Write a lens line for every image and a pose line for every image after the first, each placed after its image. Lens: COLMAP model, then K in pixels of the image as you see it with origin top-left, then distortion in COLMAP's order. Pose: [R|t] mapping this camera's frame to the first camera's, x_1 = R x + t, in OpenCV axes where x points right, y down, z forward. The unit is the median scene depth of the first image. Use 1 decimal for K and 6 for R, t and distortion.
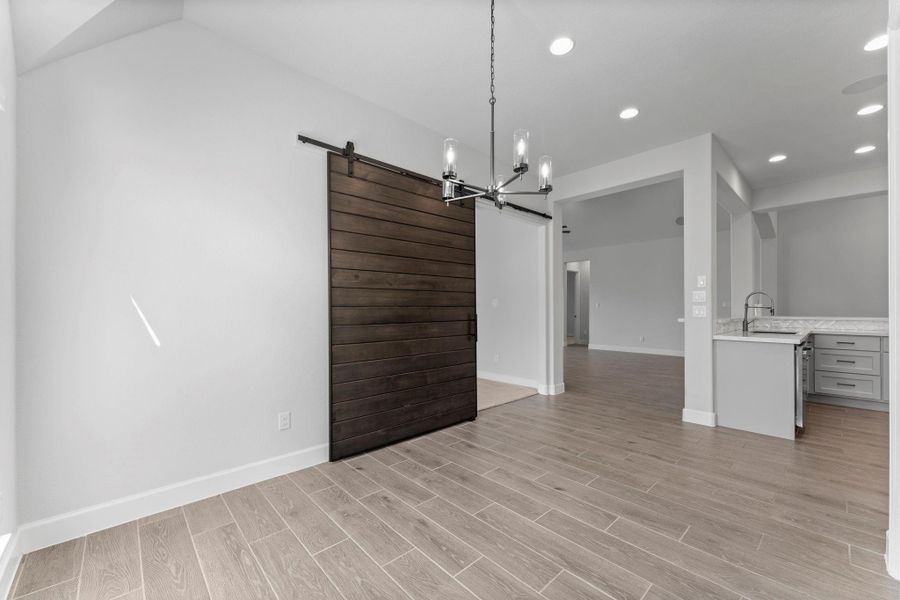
lens RADIAL K [[359.9, 0, 457.7], [0, 359.9, 304.0], [0, 0, 1]] dist [0.003793, 0.000107]
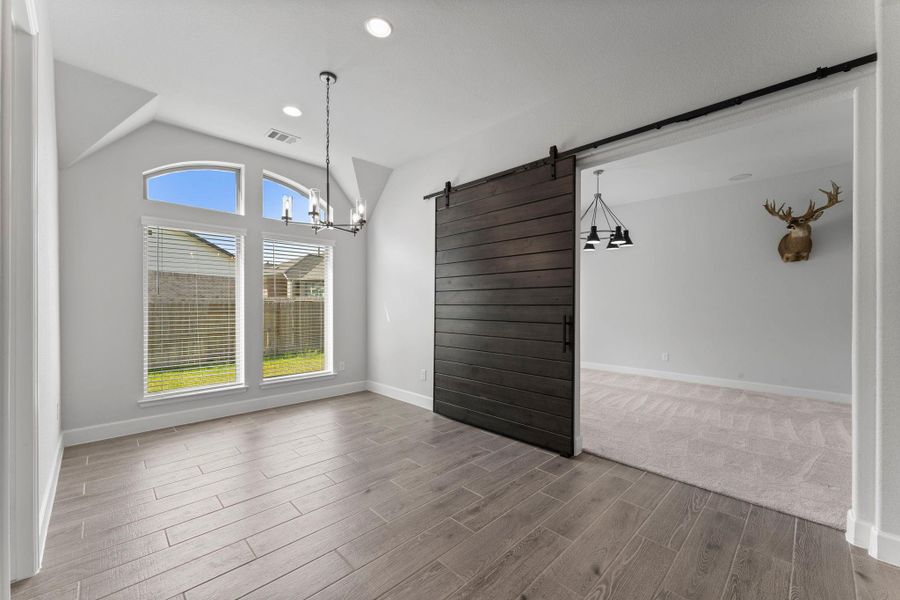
lens RADIAL K [[359.9, 0, 457.7], [0, 359.9, 303.3], [0, 0, 1]] dist [0.003793, 0.000107]
pose [[0.030701, -0.005301, -0.999515, 0.960544], [0.002167, 0.999984, -0.005237, 0.007701], [0.999526, -0.002005, 0.030712, 0.920639]]
